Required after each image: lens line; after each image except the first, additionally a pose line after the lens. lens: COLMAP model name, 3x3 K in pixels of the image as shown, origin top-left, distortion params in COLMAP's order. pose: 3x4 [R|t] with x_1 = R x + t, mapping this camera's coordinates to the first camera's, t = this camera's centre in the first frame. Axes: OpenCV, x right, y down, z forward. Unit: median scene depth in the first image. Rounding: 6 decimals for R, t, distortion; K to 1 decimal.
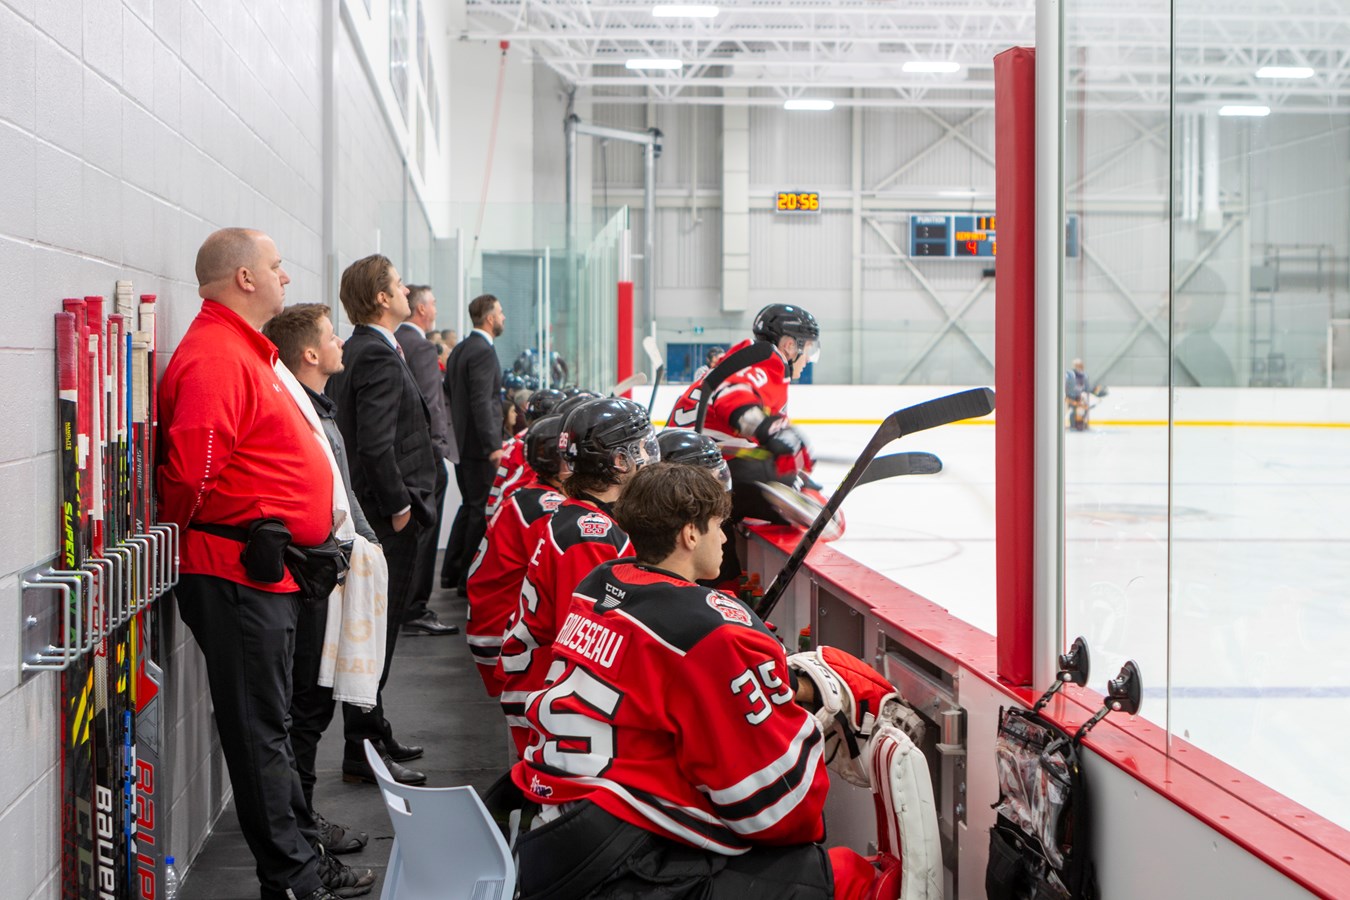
lens RADIAL K [[1883.5, 0, 673.6], [0, 1883.5, 420.4], [0, 0, 1]] dist [0.051069, 0.039894]
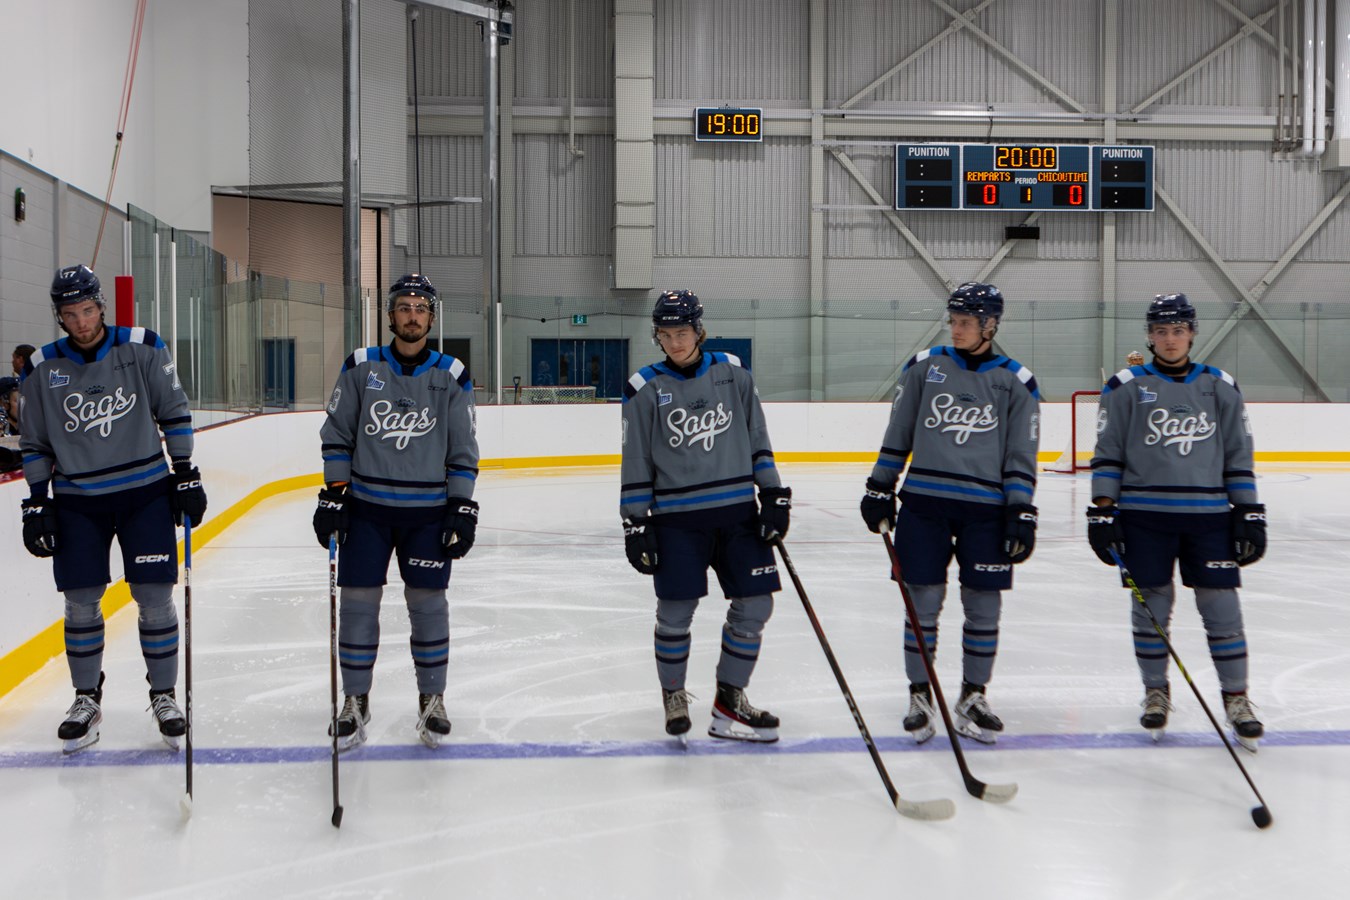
lens RADIAL K [[1823.7, 0, 610.5], [0, 1823.7, 449.3], [0, 0, 1]] dist [0.009407, 0.026363]
pose [[0.999953, -0.003365, -0.009093, 0.029563], [0.003465, 0.999933, 0.011054, -0.008829], [0.009056, -0.011085, 0.999898, 0.352762]]
